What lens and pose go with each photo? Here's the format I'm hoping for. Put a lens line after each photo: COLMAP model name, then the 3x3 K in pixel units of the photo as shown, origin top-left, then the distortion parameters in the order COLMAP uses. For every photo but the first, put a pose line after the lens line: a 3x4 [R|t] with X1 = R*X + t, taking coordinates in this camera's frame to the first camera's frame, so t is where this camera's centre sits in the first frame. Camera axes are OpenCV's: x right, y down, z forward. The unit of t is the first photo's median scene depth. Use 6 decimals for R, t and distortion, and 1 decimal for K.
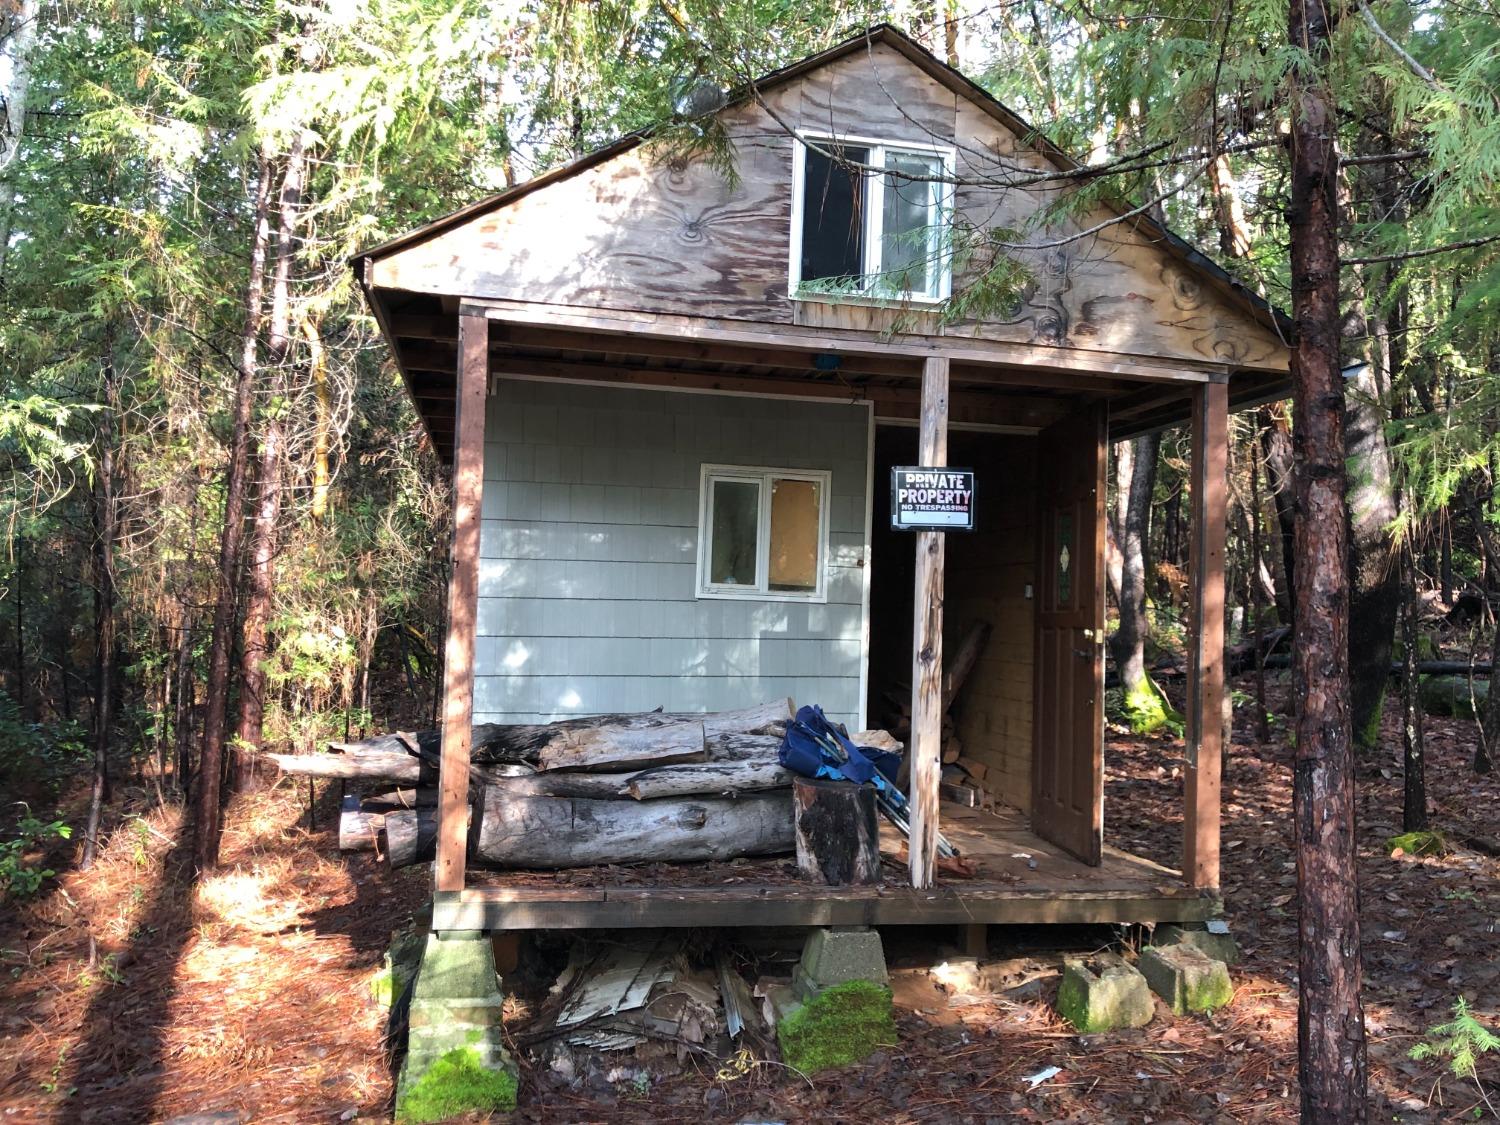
lens RADIAL K [[1222.0, 0, 780.9], [0, 1222.0, 546.5], [0, 0, 1]] dist [0.111841, -0.164795]
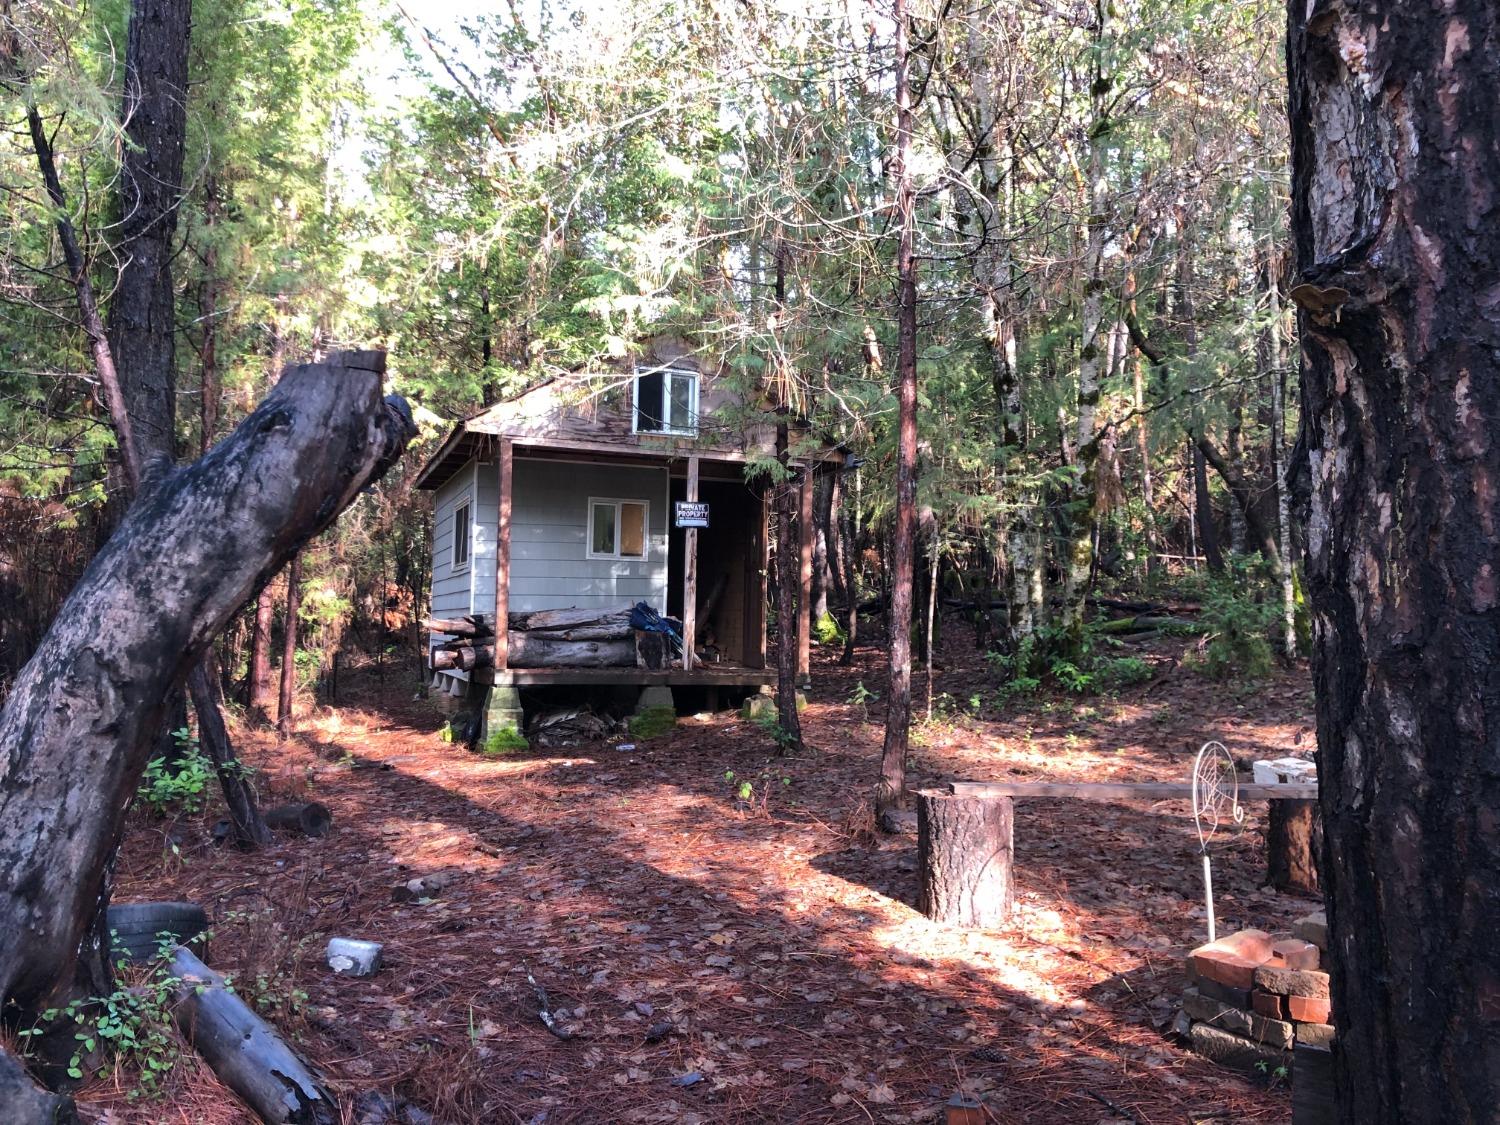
lens RADIAL K [[1222.0, 0, 780.9], [0, 1222.0, 546.5], [0, 0, 1]] dist [0.111841, -0.164795]
pose [[0.988045, -0.004475, 0.154102, -0.077146], [0.004245, 0.999989, 0.001824, 0.020571], [-0.154108, -0.001148, 0.988053, -1.432818]]
